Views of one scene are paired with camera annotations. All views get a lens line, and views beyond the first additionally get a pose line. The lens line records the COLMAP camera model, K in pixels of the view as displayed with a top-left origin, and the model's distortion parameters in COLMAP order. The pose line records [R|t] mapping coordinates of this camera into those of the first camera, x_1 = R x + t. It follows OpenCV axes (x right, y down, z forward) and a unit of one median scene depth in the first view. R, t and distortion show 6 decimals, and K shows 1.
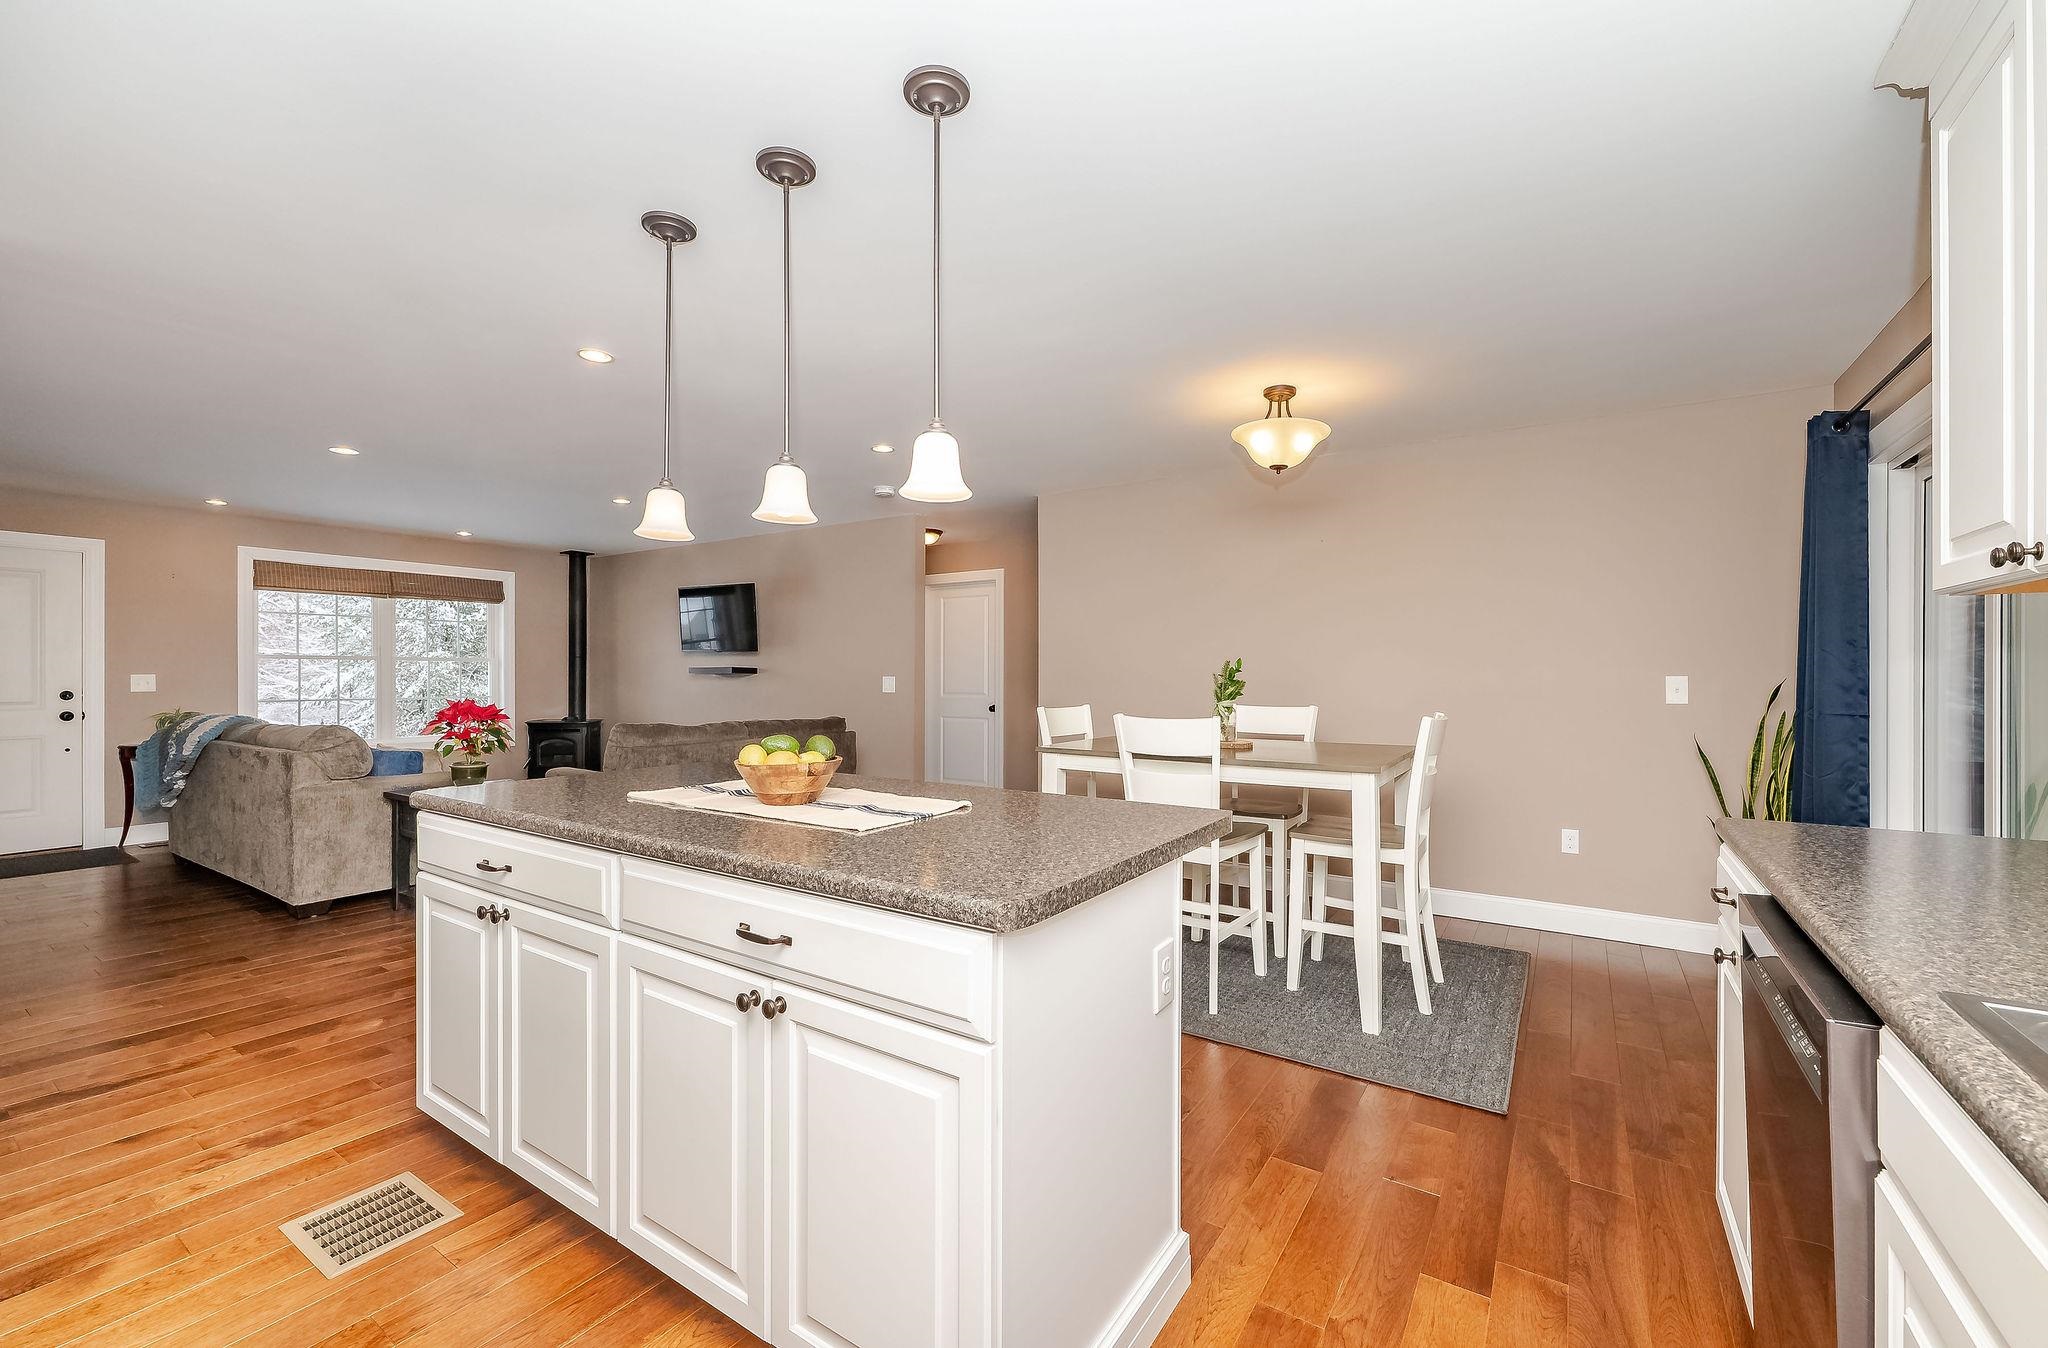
lens RADIAL K [[818.8, 0, 1016.8], [0, 818.8, 673.3], [0, 0, 1]] dist [0.002410, -0.000573]
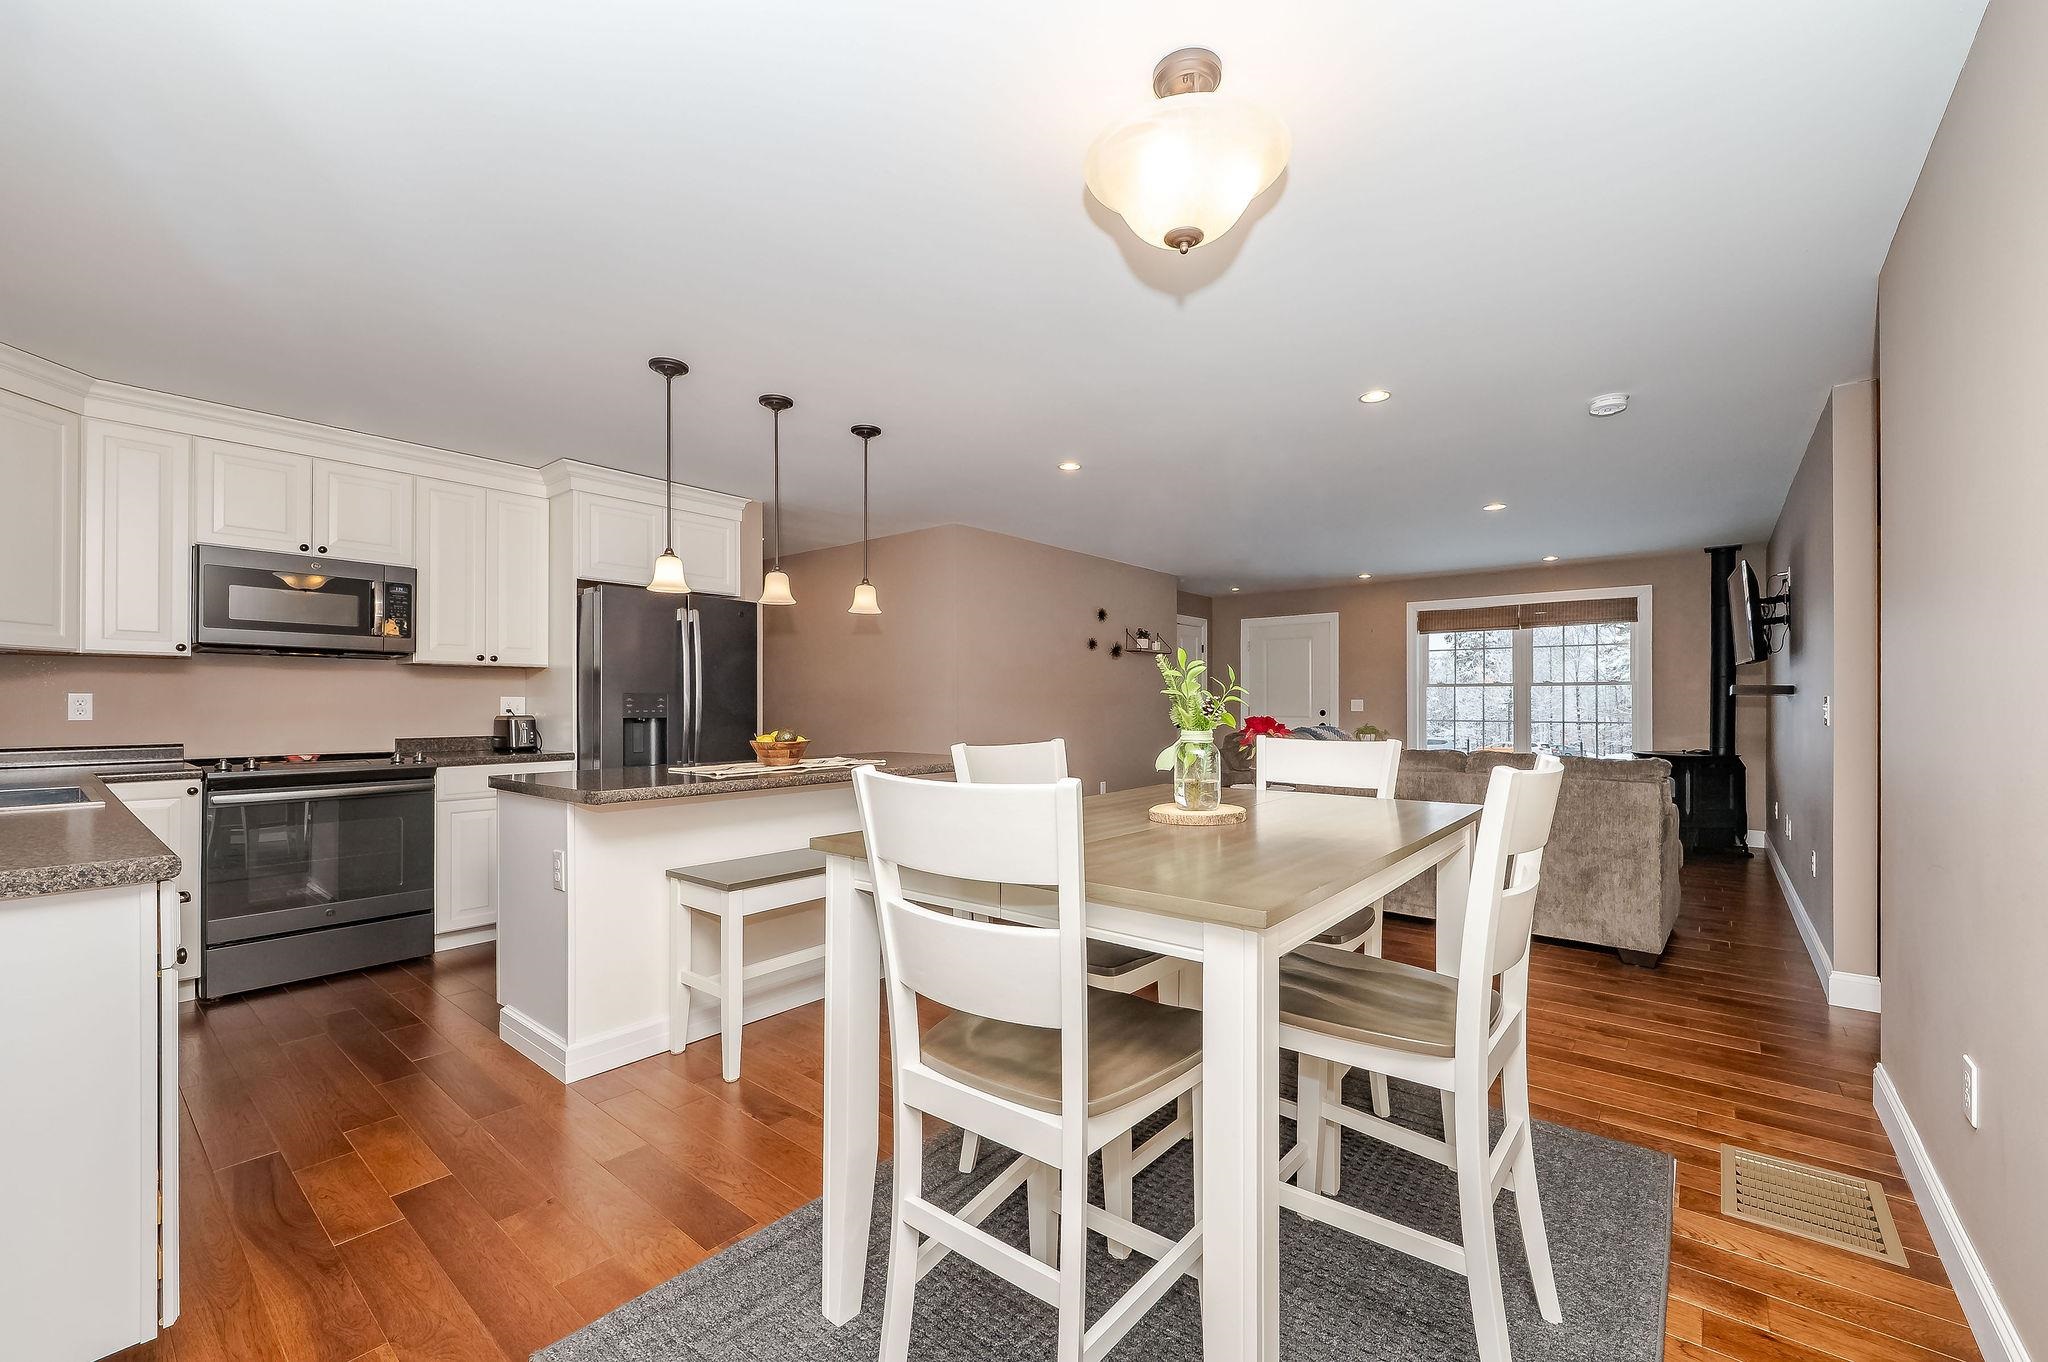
lens RADIAL K [[818.8, 0, 1023.1], [0, 818.8, 697.5], [0, 0, 1]] dist [0.002410, -0.000573]
pose [[-0.085966, -0.005817, -0.996281, 0.406092], [-0.002825, 0.999980, -0.005595, 0.006500], [0.996294, 0.002334, -0.085981, 0.483539]]
